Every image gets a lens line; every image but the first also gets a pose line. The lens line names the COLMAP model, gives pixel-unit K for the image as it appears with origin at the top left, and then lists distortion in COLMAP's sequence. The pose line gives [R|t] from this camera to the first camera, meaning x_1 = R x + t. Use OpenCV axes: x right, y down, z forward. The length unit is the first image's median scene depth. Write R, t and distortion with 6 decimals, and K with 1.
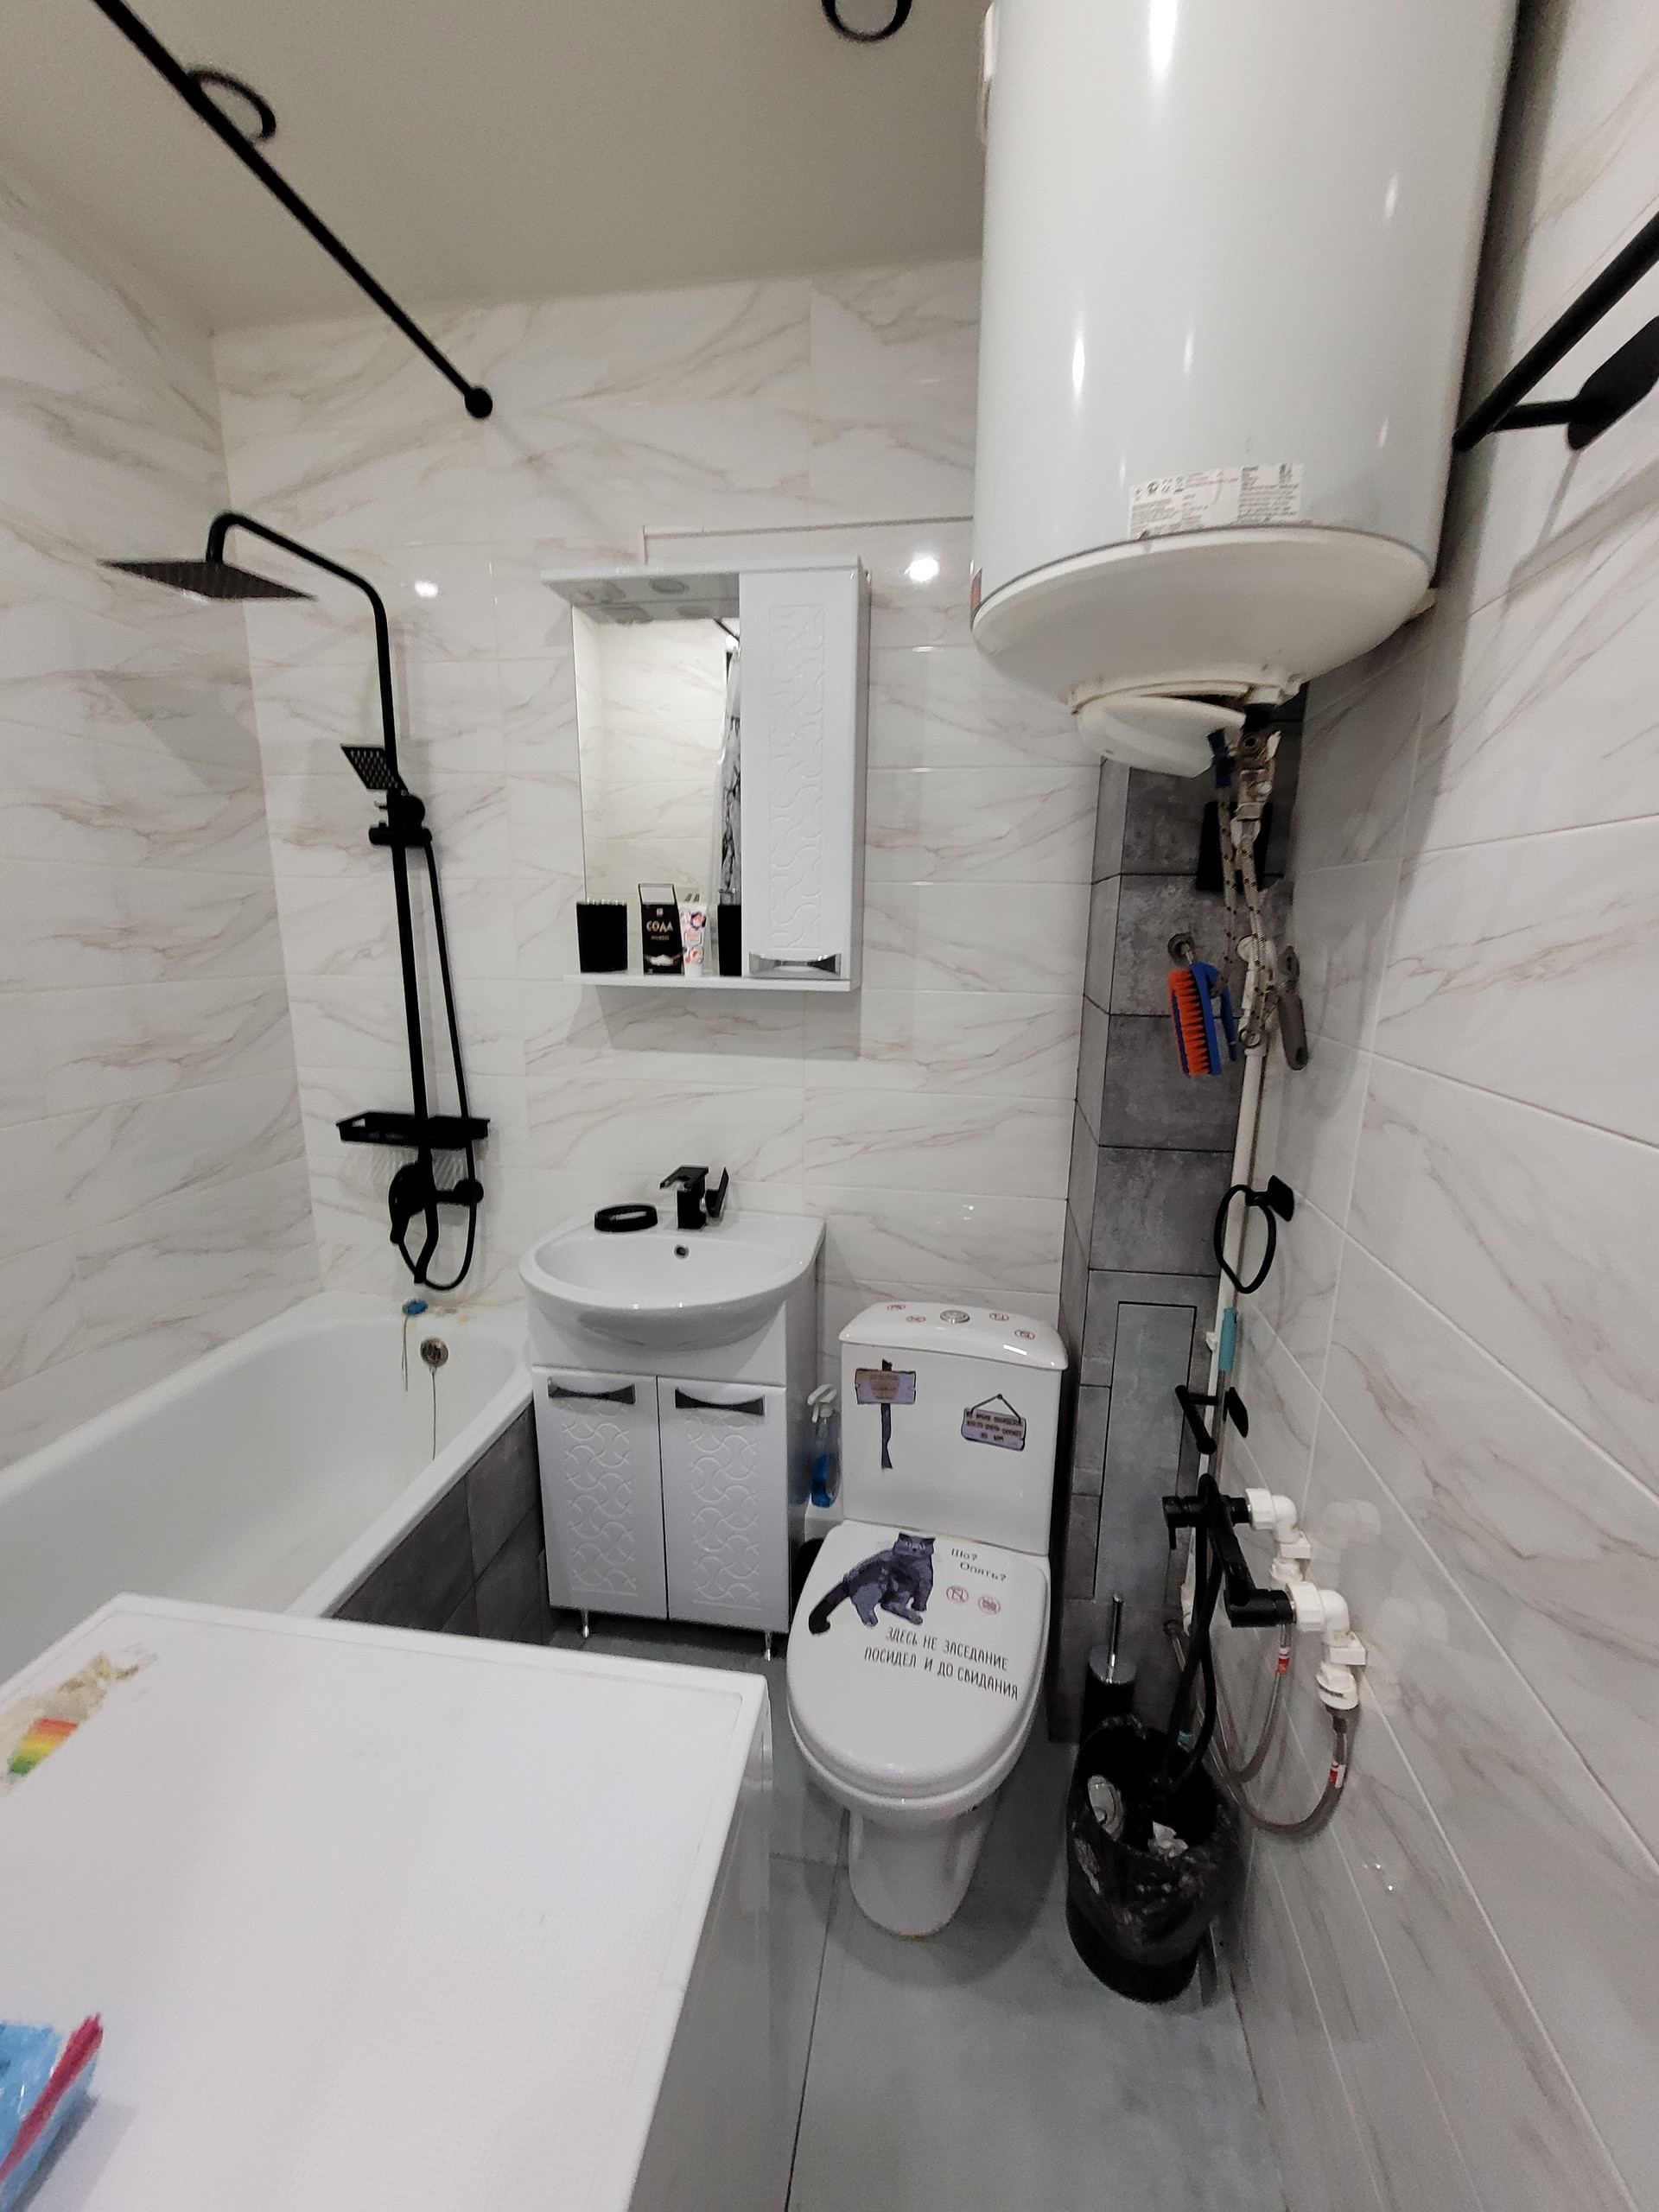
lens RADIAL K [[872.5, 0, 846.3], [0, 872.5, 1106.0], [0, 0, 1]] dist [0.008629, -0.008127]
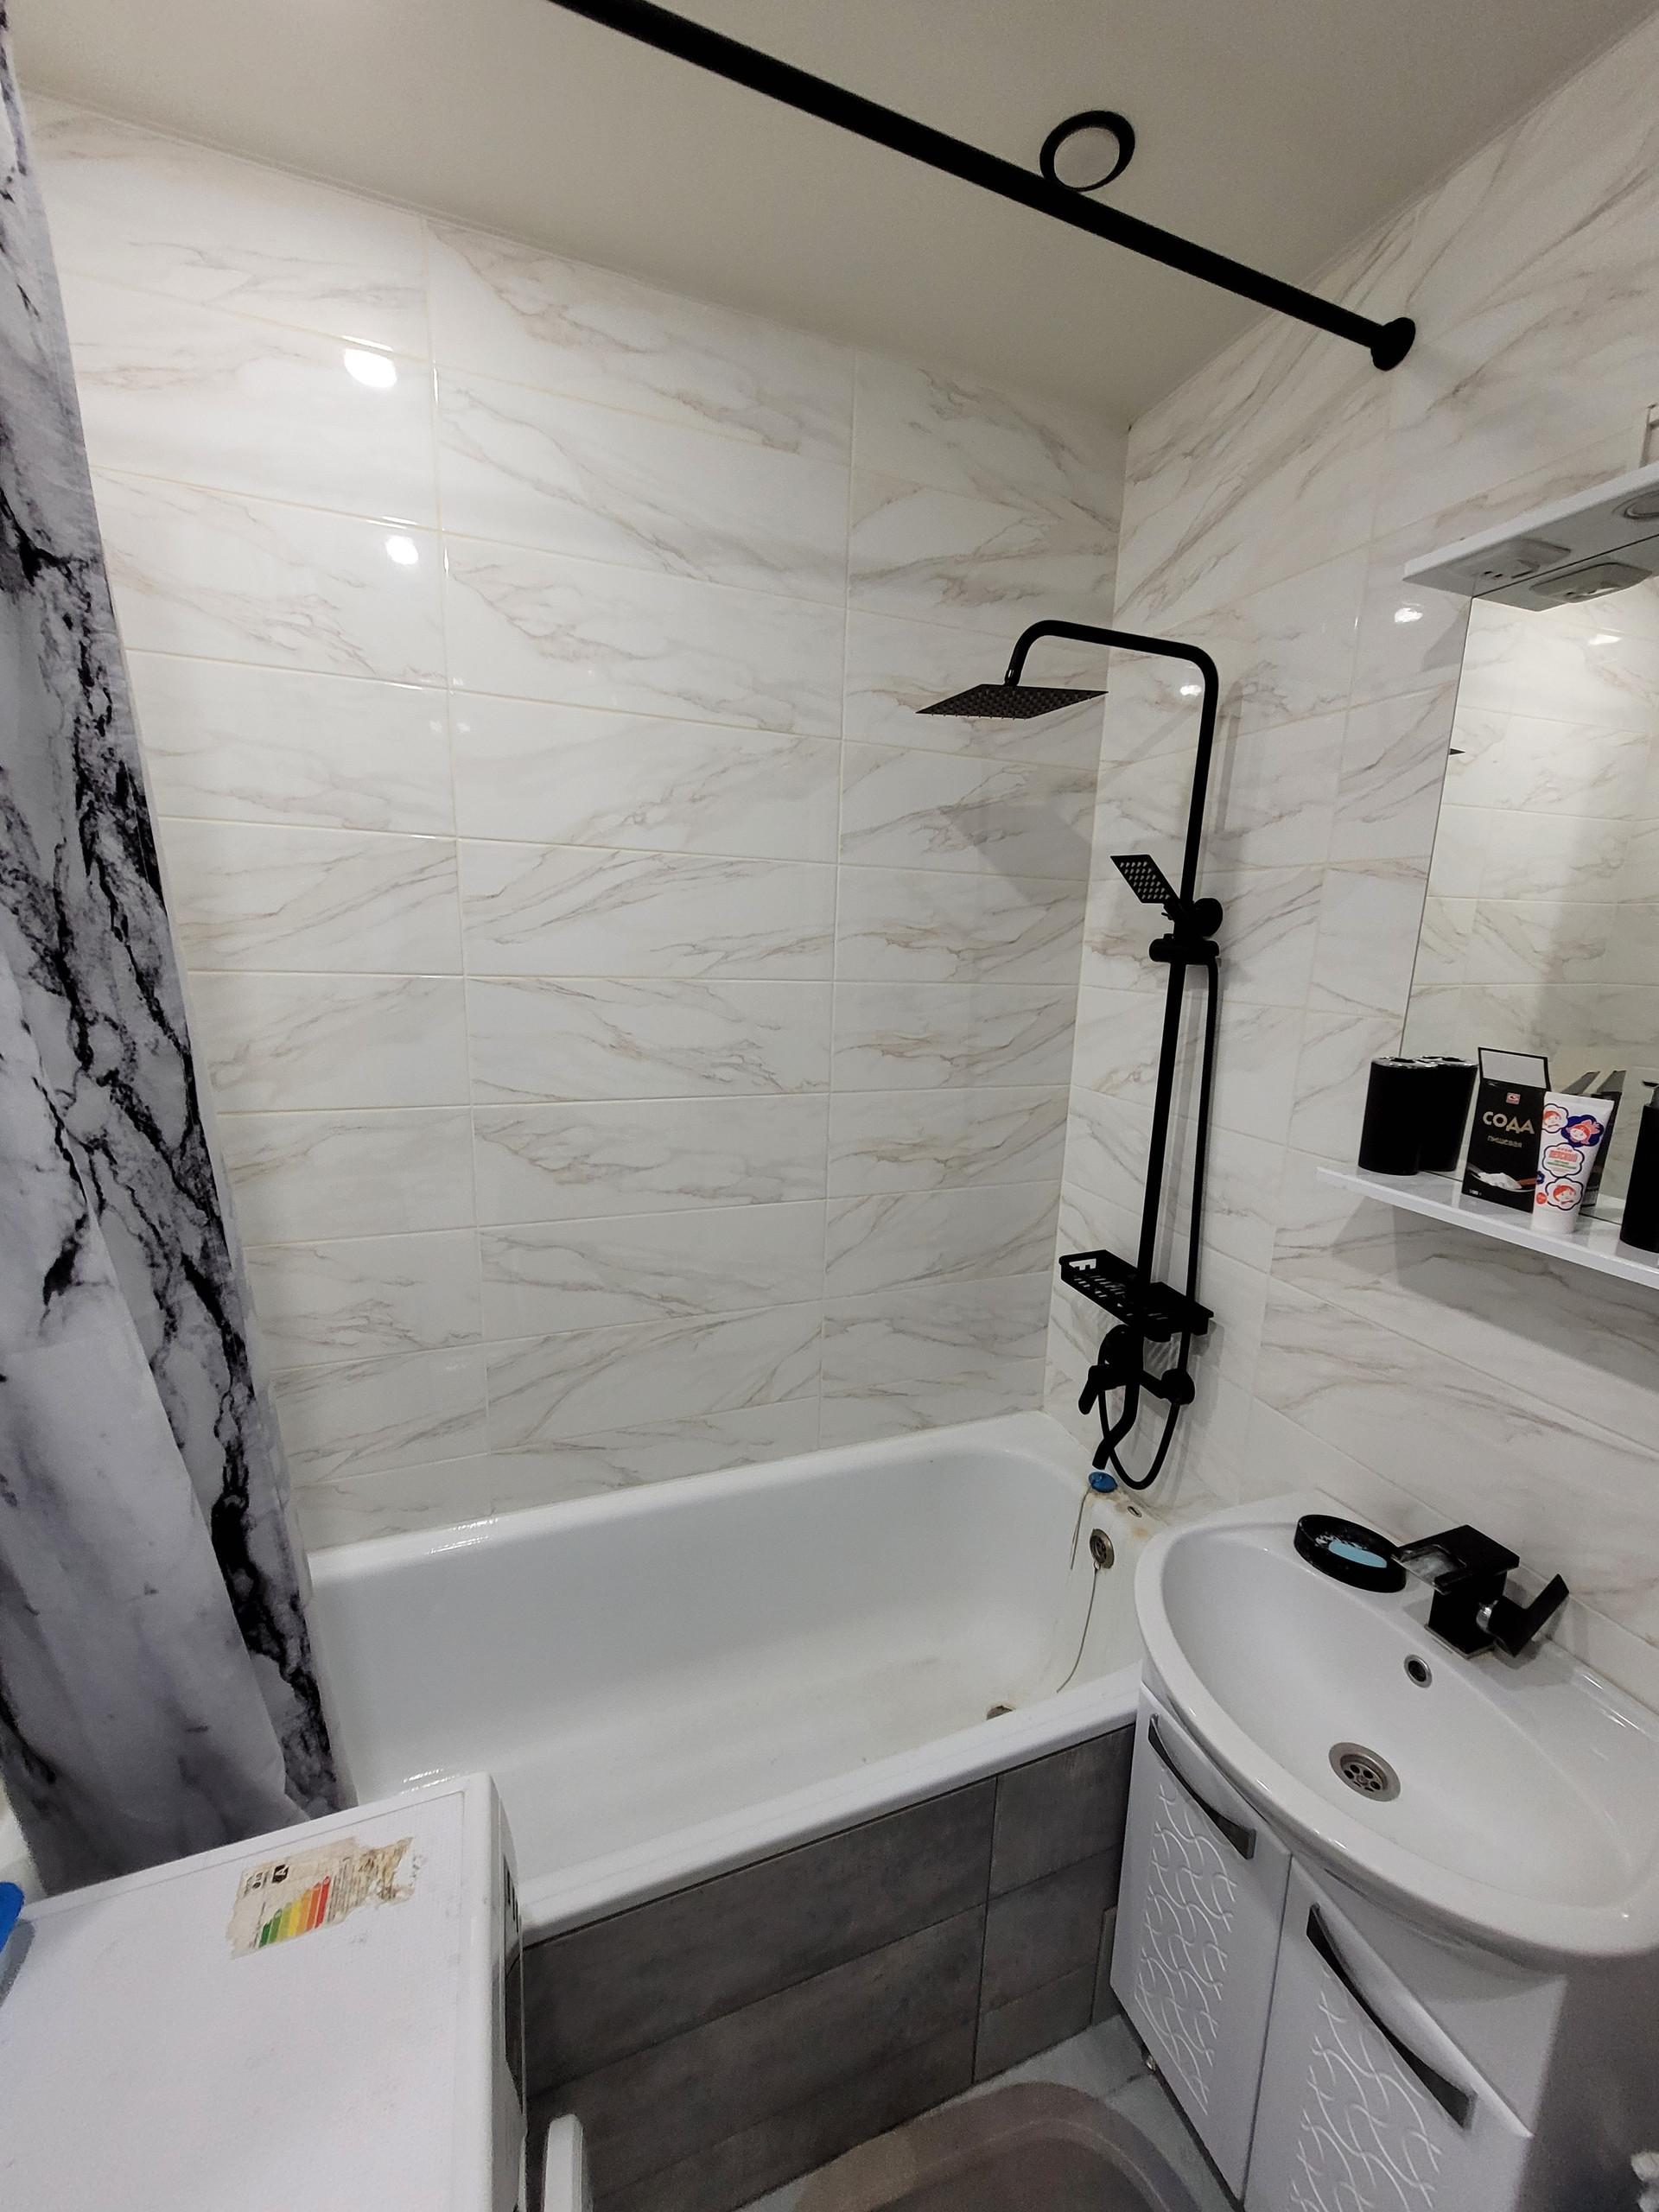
lens RADIAL K [[867.1, 0, 829.5], [0, 867.1, 1106.0], [0, 0, 1]] dist [0.001078, -0.000710]
pose [[0.493798, 0.169837, -0.852830, 0.045222], [-0.204028, 0.975993, 0.076230, -0.163720], [0.845303, 0.136358, 0.516594, 0.325904]]
